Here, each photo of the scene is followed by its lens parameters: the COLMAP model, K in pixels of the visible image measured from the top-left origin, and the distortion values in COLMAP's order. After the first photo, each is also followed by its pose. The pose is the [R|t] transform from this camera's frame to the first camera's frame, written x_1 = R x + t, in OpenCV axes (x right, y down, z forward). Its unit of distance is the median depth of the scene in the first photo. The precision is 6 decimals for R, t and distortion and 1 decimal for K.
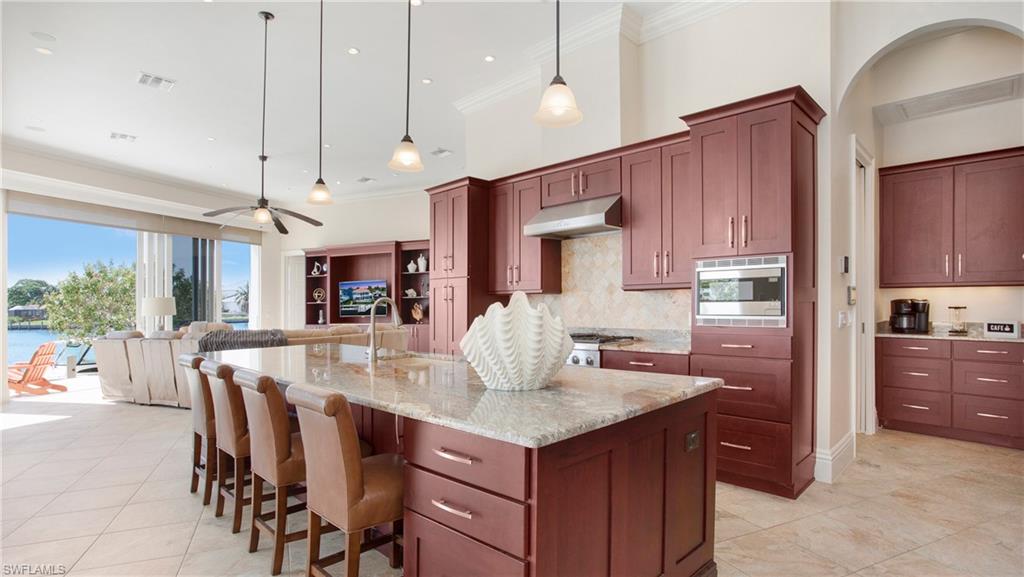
lens RADIAL K [[506.0, 0, 502.3], [0, 506.0, 304.6], [0, 0, 1]] dist [-0.009078, 0.004580]
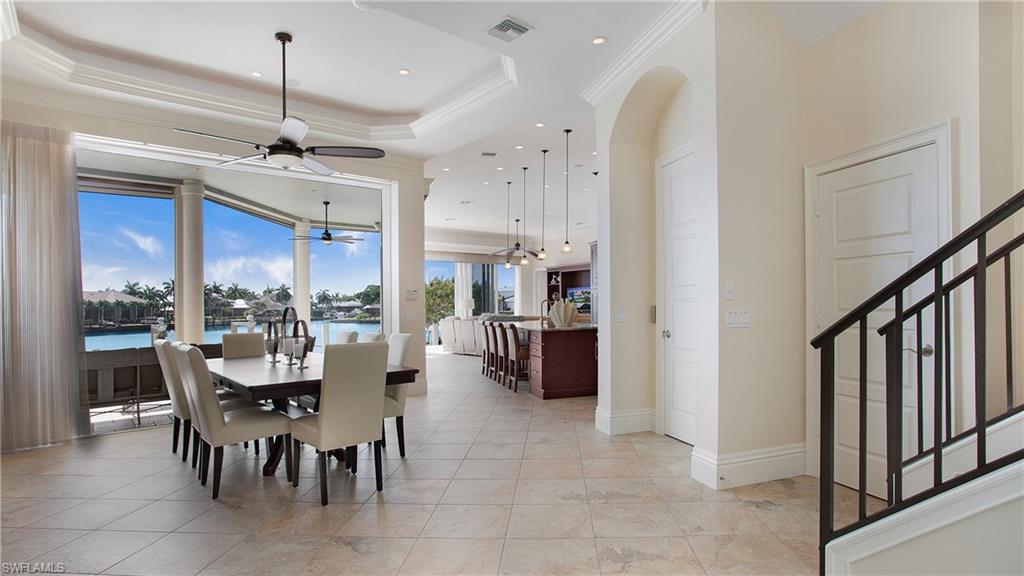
lens RADIAL K [[540.6, 0, 516.8], [0, 540.6, 291.9], [0, 0, 1]] dist [0.036562, 0.000789]
pose [[0.883841, -0.013169, -0.467601, 0.307251], [0.003701, 0.999769, -0.021161, -0.000201], [0.467772, 0.016972, 0.883686, -0.502204]]
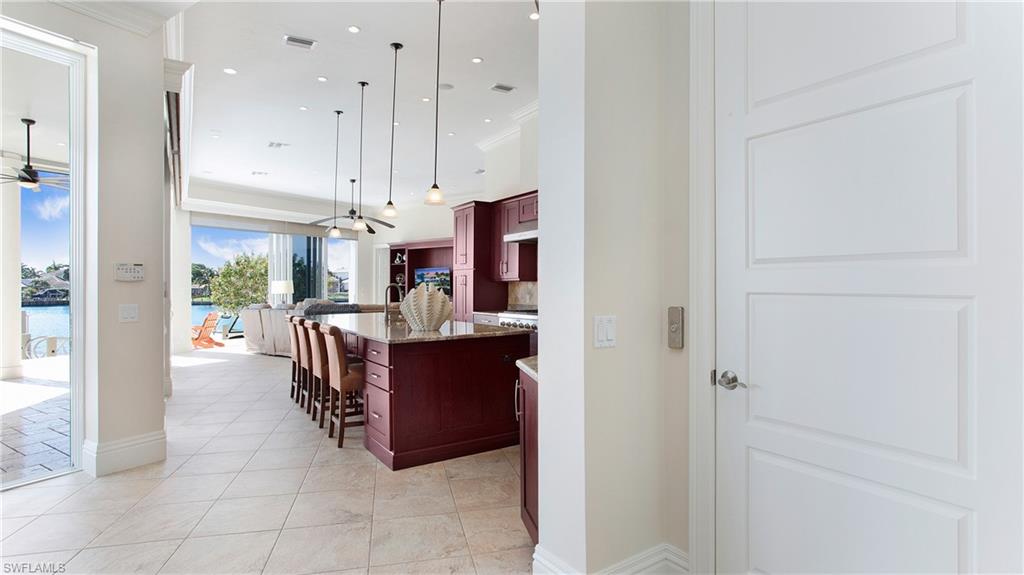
lens RADIAL K [[506.4, 0, 505.4], [0, 506.4, 285.2], [0, 0, 1]] dist [0.005293, 0.004121]
pose [[0.980320, 0.005768, -0.197329, 0.153236], [-0.005992, 0.999982, -0.000539, -0.004976], [0.197322, 0.001711, 0.980337, -0.193216]]
